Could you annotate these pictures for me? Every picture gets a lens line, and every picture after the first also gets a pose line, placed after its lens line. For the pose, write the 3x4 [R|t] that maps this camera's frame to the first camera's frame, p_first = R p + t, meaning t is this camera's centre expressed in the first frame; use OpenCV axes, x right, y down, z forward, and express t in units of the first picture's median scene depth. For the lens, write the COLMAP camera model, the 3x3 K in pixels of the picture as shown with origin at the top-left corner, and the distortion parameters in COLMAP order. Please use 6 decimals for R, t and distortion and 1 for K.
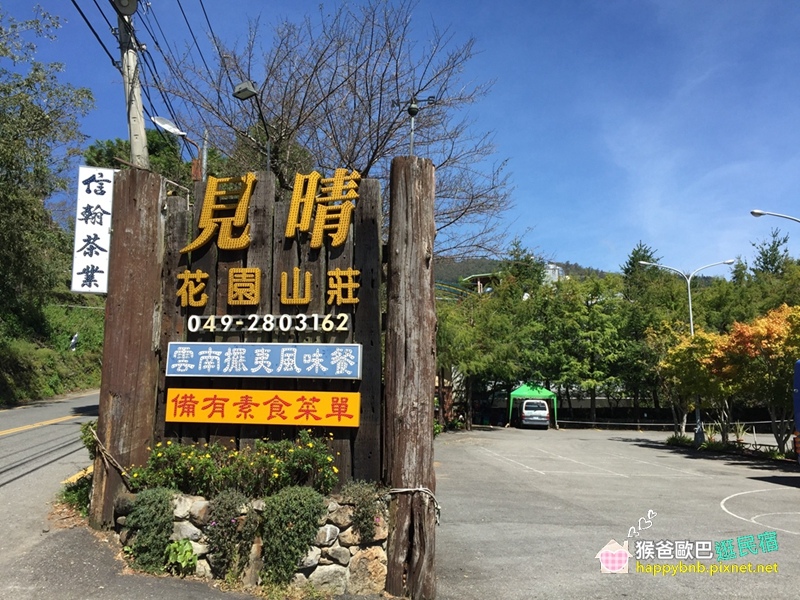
lens RADIAL K [[681.6, 0, 400.0], [0, 681.6, 300.0], [0, 0, 1]] dist [0.038369, -0.004994]
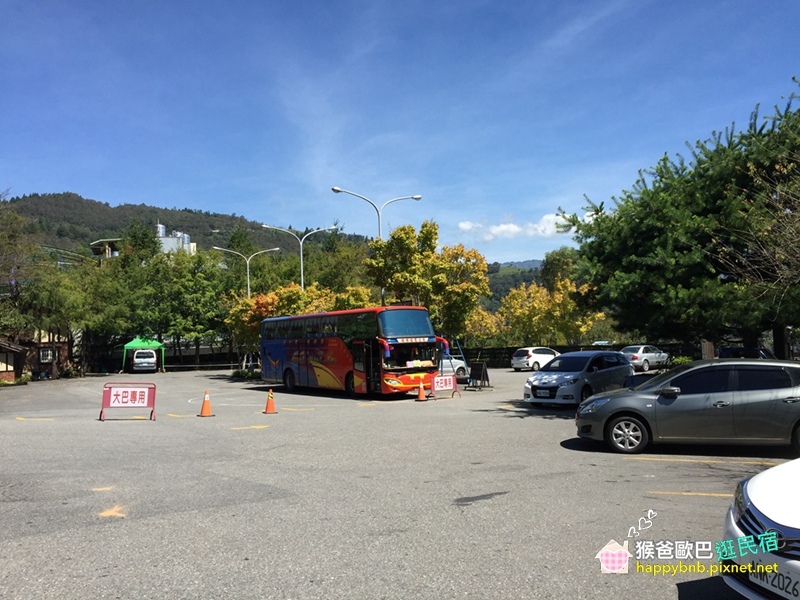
lens RADIAL K [[681.6, 0, 400.0], [0, 681.6, 300.0], [0, 0, 1]] dist [0.038369, -0.004994]
pose [[0.893514, -0.003248, 0.449024, 0.052227], [-0.029226, 0.997433, 0.065371, -0.037357], [-0.448084, -0.071534, 0.891125, -0.295374]]
